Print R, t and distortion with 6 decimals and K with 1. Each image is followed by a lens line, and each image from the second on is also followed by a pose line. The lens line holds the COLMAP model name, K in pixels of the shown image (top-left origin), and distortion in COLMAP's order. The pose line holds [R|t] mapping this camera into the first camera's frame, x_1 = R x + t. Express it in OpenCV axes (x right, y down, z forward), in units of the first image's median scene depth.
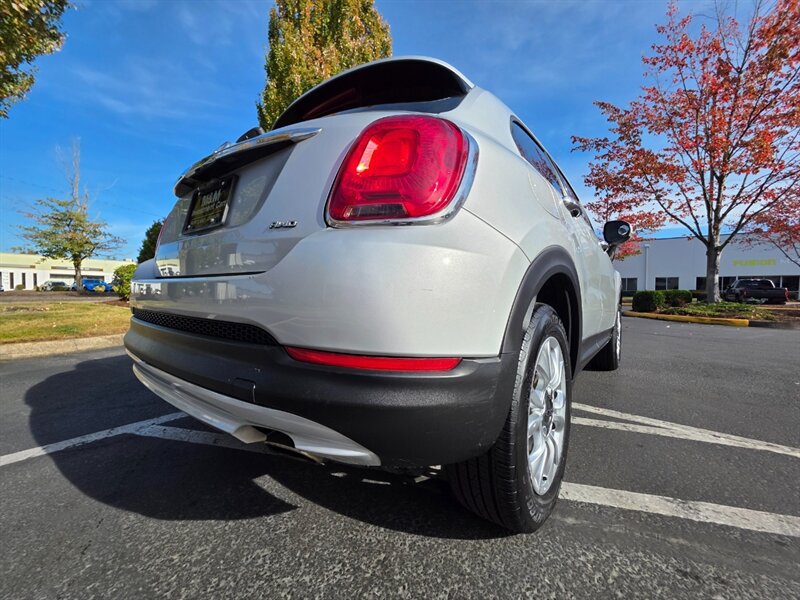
lens RADIAL K [[317.7, 0, 402.5], [0, 317.7, 299.1], [0, 0, 1]] dist [0.001002, 0.000352]
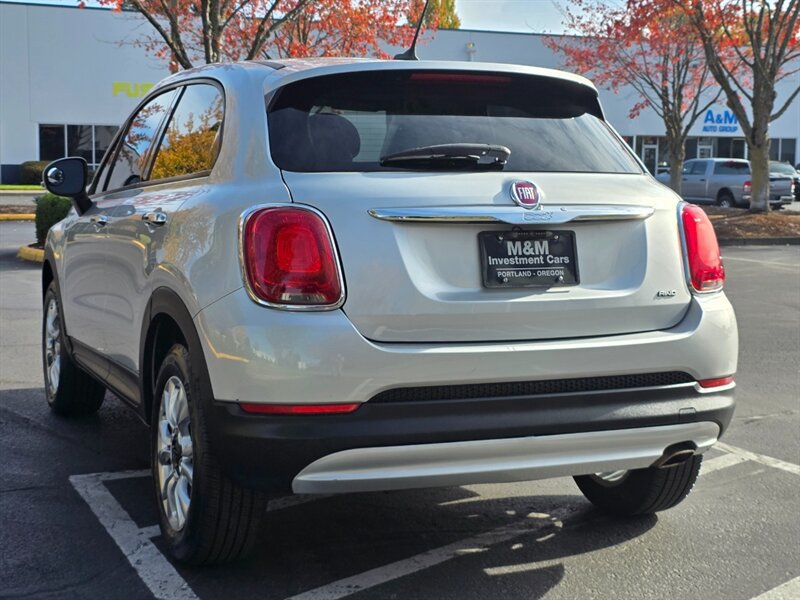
lens RADIAL K [[1247.4, 0, 399.7], [0, 1247.4, 280.2], [0, 0, 1]] dist [0.088542, -0.140151]
pose [[0.484064, -0.085357, 0.870859, -3.245309], [0.017936, 0.995990, 0.087652, -0.457127], [-0.874849, -0.026809, 0.483654, -0.323869]]
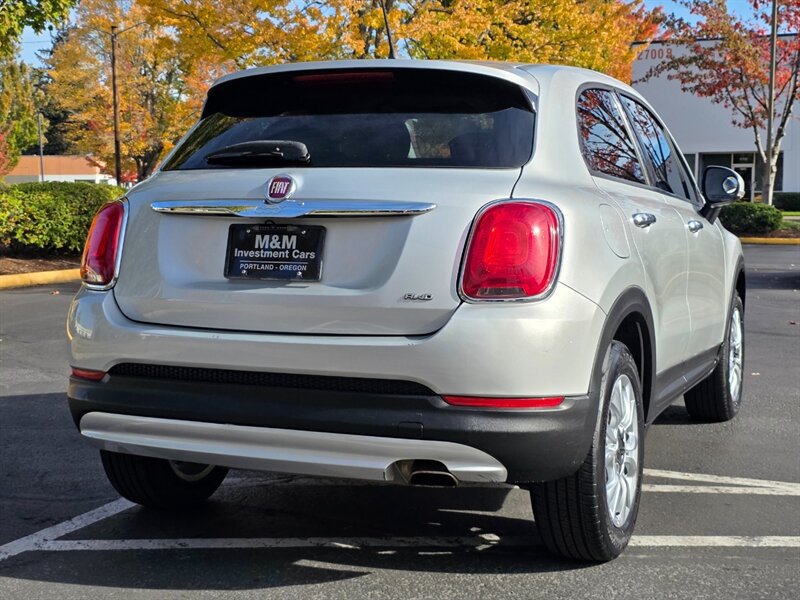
lens RADIAL K [[1201.7, 0, 400.4], [0, 1201.7, 313.8], [0, 0, 1]] dist [0.087206, -0.157769]
pose [[0.965205, -0.039011, 0.258567, -0.970428], [0.019414, 0.996771, 0.077916, -0.314913], [-0.260772, -0.070185, 0.962846, -2.018427]]
